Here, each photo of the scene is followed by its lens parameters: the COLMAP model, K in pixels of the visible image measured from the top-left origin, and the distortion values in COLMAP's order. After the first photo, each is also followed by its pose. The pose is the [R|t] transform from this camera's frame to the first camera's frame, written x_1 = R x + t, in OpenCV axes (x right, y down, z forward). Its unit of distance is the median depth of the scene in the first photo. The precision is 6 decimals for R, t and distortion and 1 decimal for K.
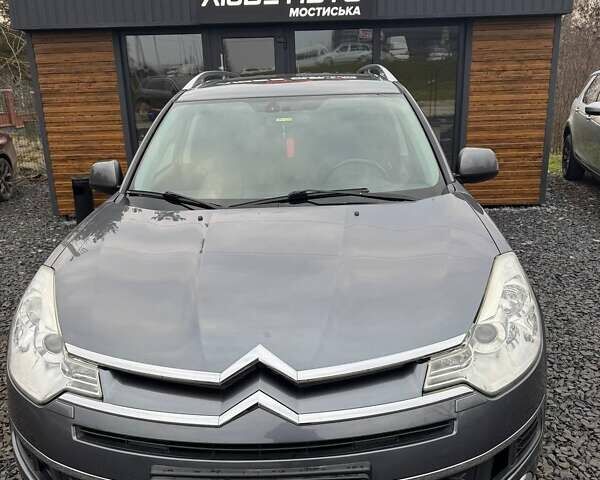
lens RADIAL K [[562.7, 0, 300.0], [0, 562.7, 240.0], [0, 0, 1]] dist [0.013024, 0.004842]
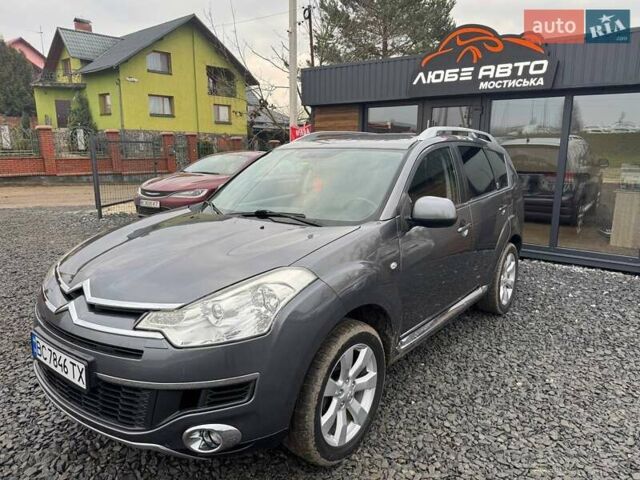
lens RADIAL K [[454.8, 0, 320.0], [0, 454.8, 240.0], [0, 0, 1]] dist [-0.001888, -0.002438]
pose [[0.809170, 0.144835, -0.569444, 0.304052], [-0.182670, 0.983128, -0.009519, -0.010963], [0.558458, 0.111723, 0.821975, 0.055651]]
